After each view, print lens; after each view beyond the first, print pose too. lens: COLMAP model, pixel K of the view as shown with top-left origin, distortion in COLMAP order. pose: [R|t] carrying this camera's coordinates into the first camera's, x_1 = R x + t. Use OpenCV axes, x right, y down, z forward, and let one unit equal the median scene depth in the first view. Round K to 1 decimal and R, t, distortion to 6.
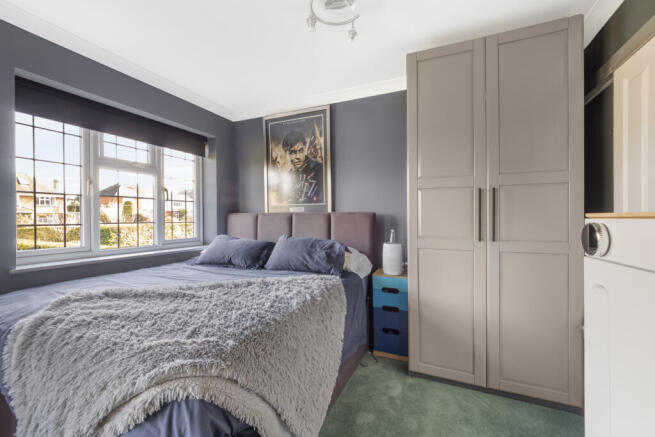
lens RADIAL K [[273.3, 0, 330.4], [0, 273.3, 216.6], [0, 0, 1]] dist [-0.014100, -0.000369]
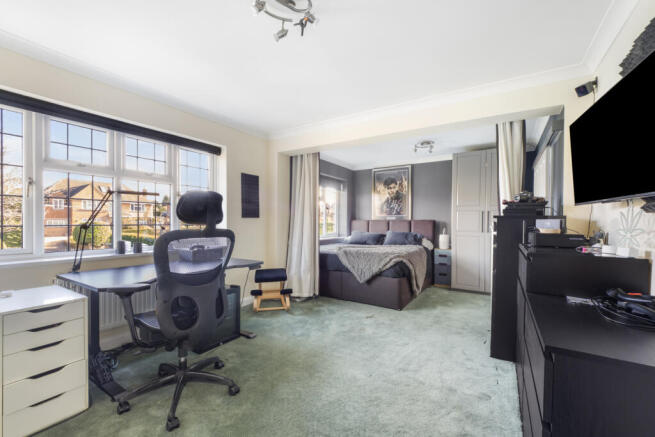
lens RADIAL K [[273.3, 0, 321.0], [0, 273.3, 222.9], [0, 0, 1]] dist [-0.014100, -0.000369]
pose [[0.979519, 0.010802, -0.201061, -0.239691], [-0.010801, 0.999941, 0.001100, 0.010883], [0.201061, 0.001094, 0.979578, -1.062634]]
